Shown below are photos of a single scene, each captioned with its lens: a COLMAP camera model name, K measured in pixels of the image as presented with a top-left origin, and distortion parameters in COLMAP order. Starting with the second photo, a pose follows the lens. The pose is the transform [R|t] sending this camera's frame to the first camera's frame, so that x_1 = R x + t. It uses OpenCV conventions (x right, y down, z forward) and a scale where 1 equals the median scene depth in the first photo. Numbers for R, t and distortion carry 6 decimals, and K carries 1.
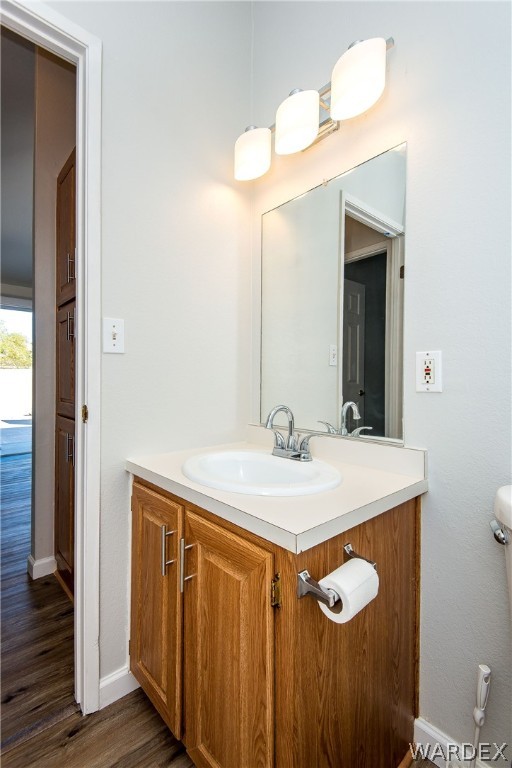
lens RADIAL K [[353.4, 0, 255.8], [0, 353.4, 385.8], [0, 0, 1]] dist [0.024549, -0.014674]
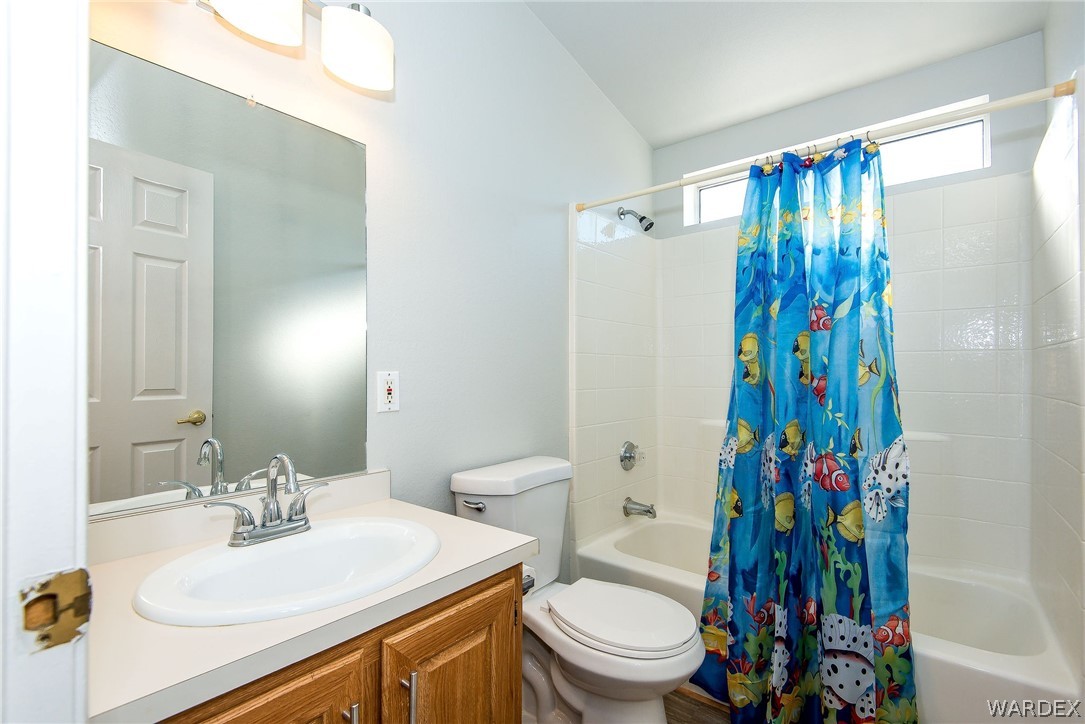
lens RADIAL K [[499.3, 0, 538.5], [0, 499.3, 363.2], [0, 0, 1]] dist [0.024549, -0.014674]
pose [[-0.169240, 0.015150, 0.985458, -1.107345], [-0.001377, 0.999877, -0.015608, -0.109178], [-0.985574, -0.003998, -0.169199, 0.900946]]
